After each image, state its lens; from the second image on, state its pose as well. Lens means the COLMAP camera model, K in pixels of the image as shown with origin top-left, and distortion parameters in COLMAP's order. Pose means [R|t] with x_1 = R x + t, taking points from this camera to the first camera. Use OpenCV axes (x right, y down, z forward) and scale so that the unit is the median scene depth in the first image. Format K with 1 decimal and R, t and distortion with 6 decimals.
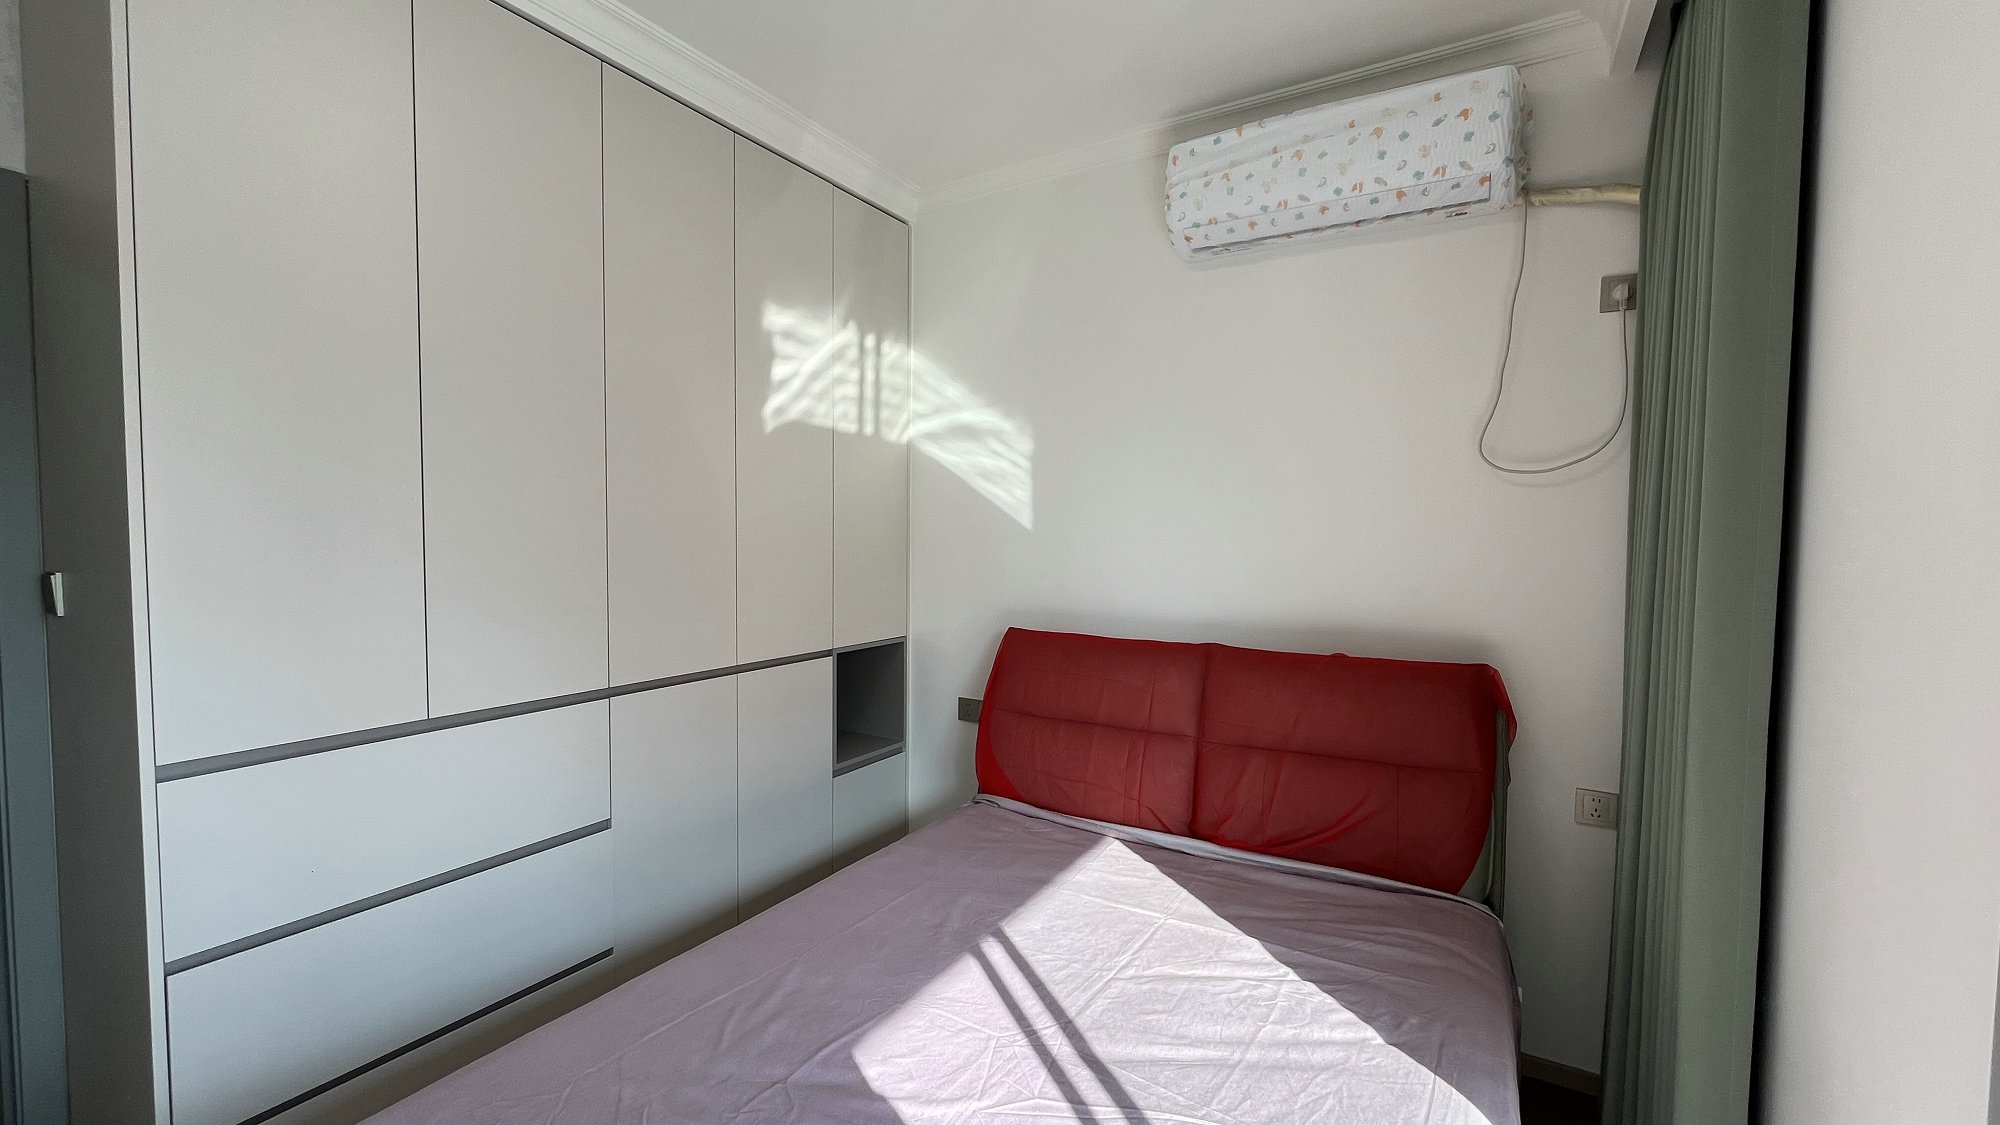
lens RADIAL K [[814.3, 0, 996.8], [0, 814.3, 568.0], [0, 0, 1]] dist [-0.000156, -0.000025]
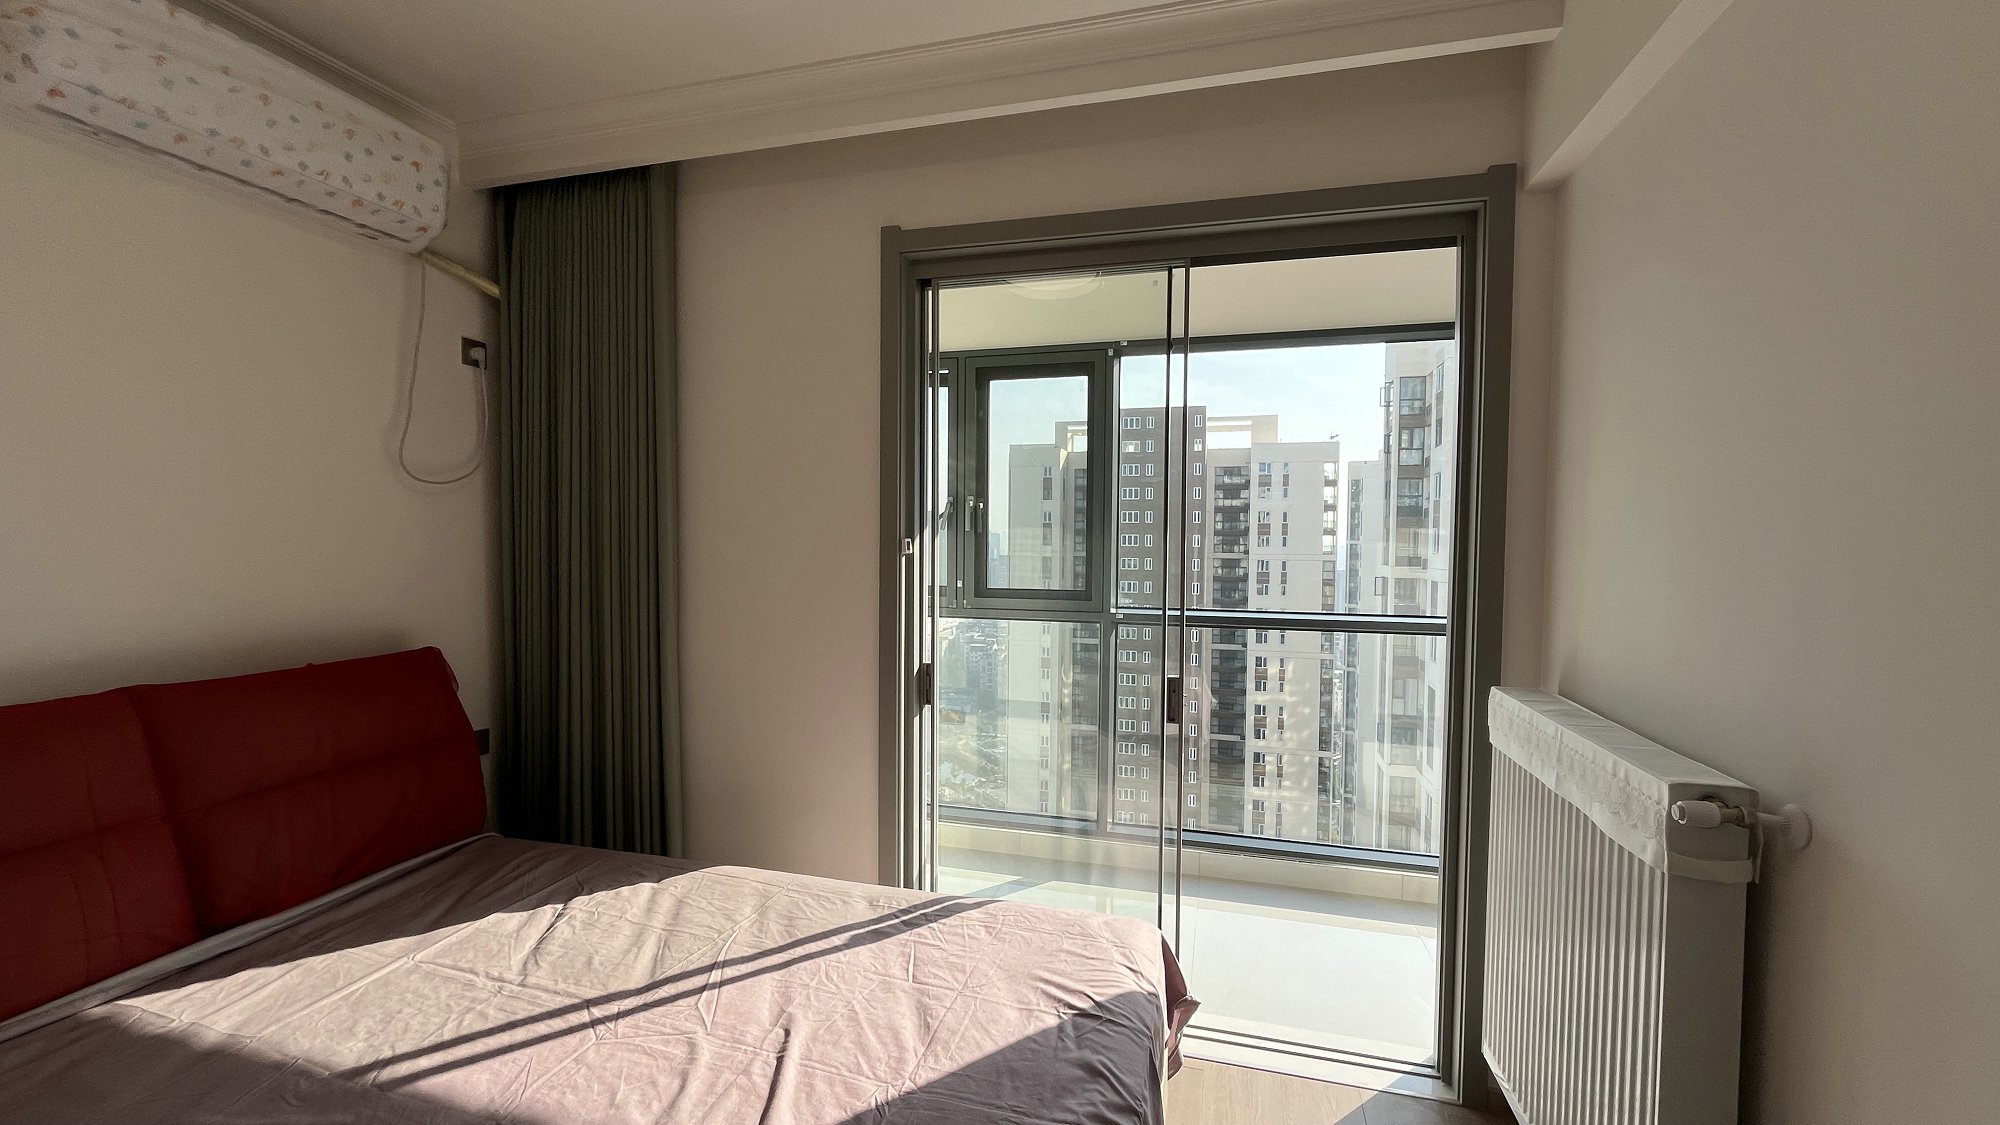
lens RADIAL K [[814.3, 0, 996.8], [0, 814.3, 568.0], [0, 0, 1]] dist [-0.000156, -0.000025]
pose [[-0.261659, -0.040622, 0.964305, -0.742678], [0.040434, 0.997775, 0.053003, -0.022603], [-0.964313, 0.052859, -0.259434, 0.529103]]
